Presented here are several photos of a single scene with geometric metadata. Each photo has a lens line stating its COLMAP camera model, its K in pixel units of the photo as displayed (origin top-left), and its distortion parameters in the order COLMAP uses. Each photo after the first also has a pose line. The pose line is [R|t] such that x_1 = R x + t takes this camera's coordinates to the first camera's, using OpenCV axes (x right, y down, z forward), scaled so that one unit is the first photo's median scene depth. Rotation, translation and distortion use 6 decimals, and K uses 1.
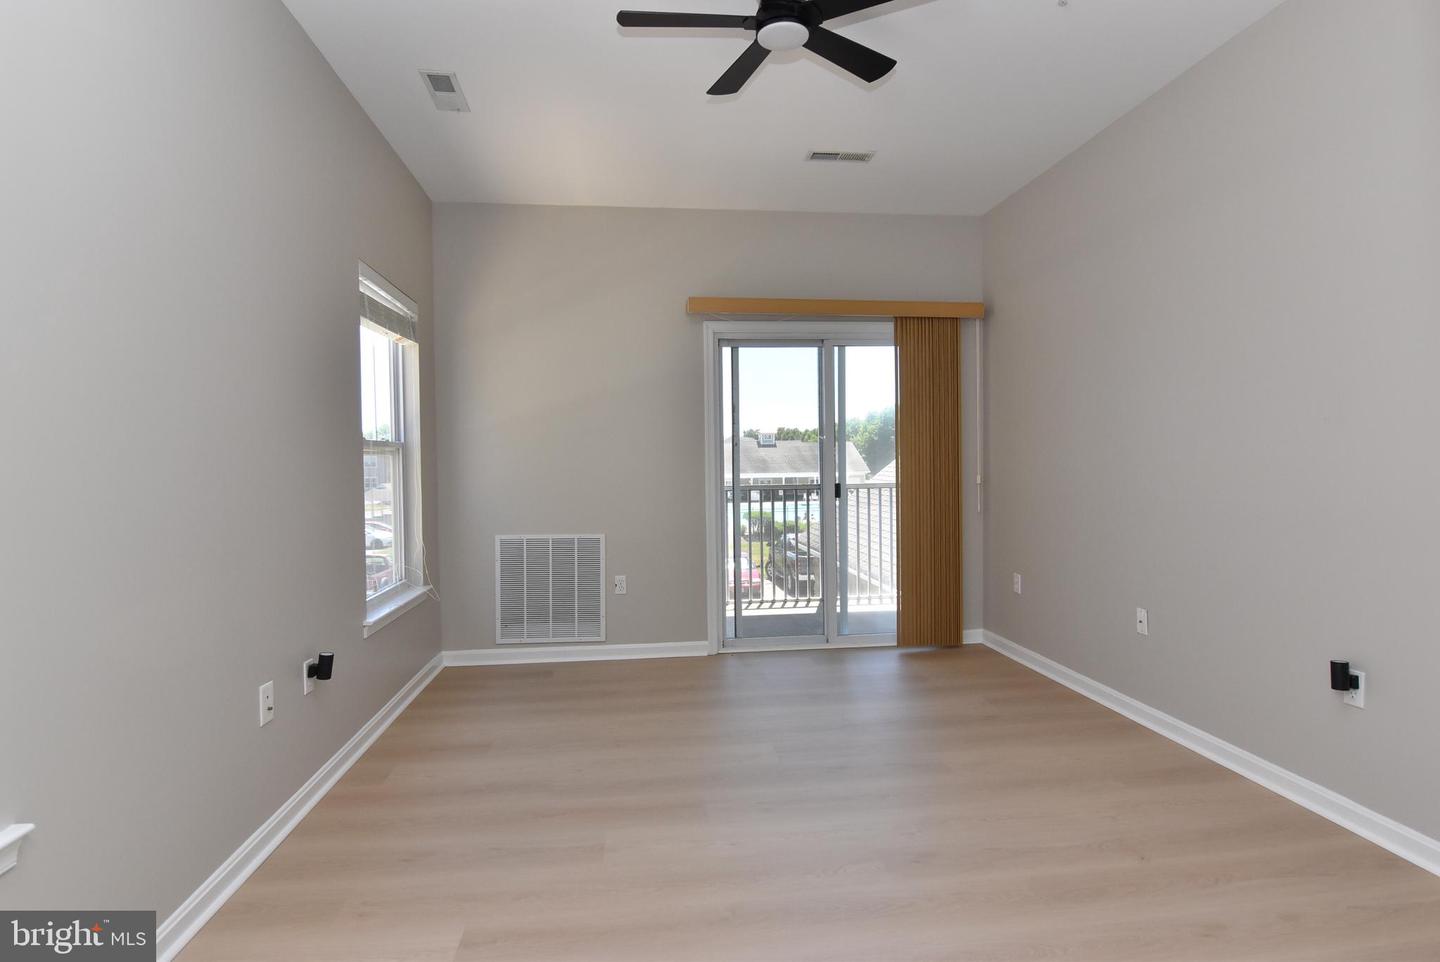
lens RADIAL K [[765.8, 0, 717.2], [0, 765.8, 482.1], [0, 0, 1]] dist [-0.017259, -0.001999]
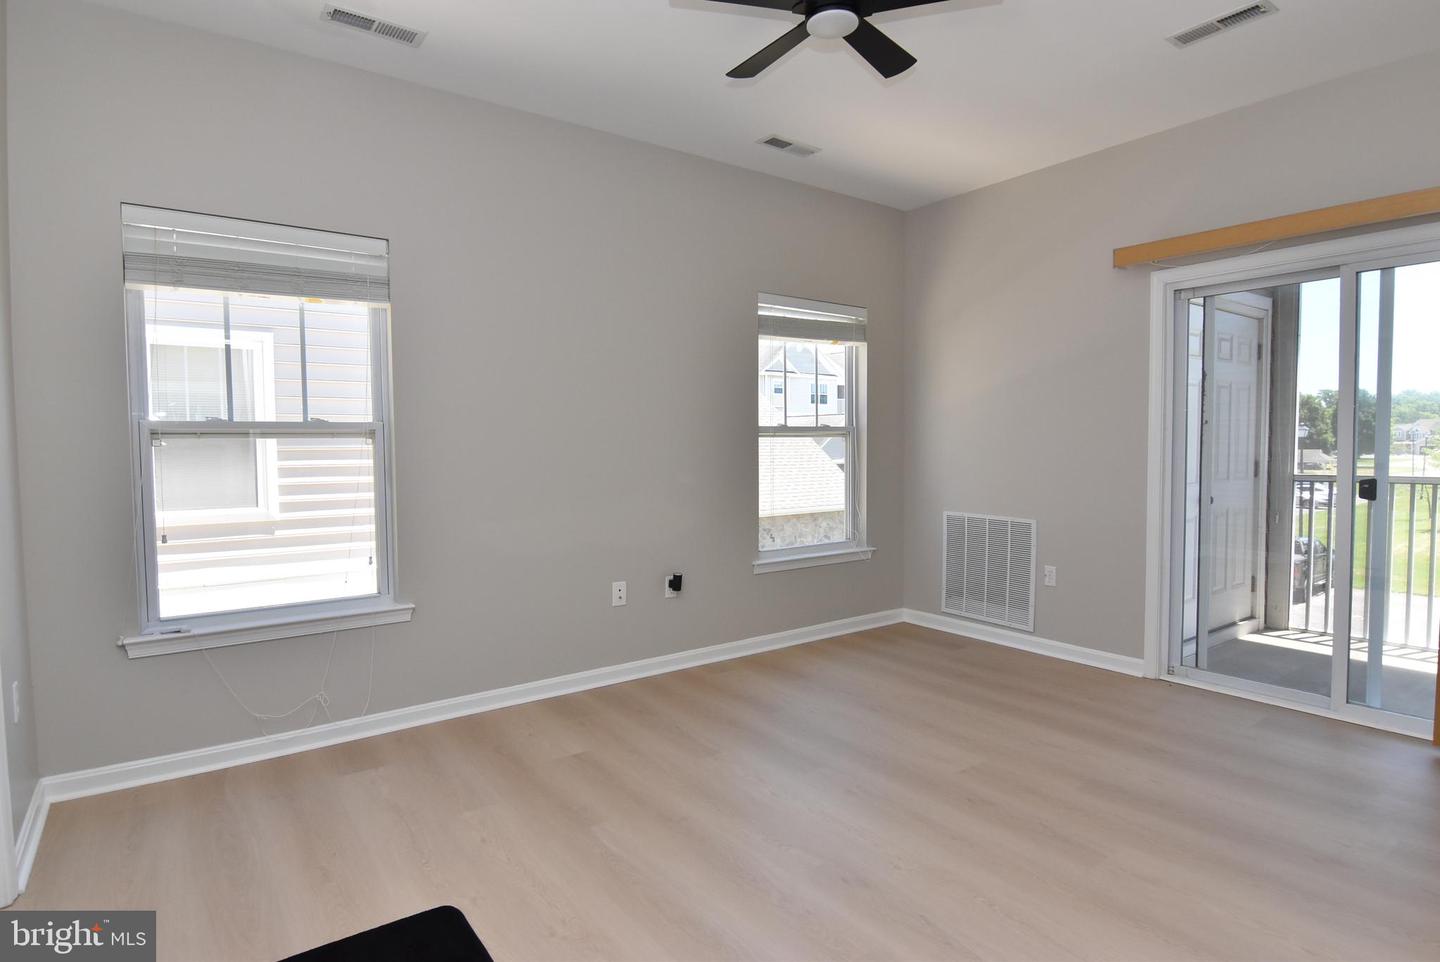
lens RADIAL K [[765.8, 0, 717.2], [0, 765.8, 482.1], [0, 0, 1]] dist [-0.017259, -0.001999]
pose [[0.492723, 0.053088, -0.868565, 0.478227], [-0.018975, 0.998555, 0.050269, -0.018372], [0.869979, -0.008288, 0.493018, 0.194196]]
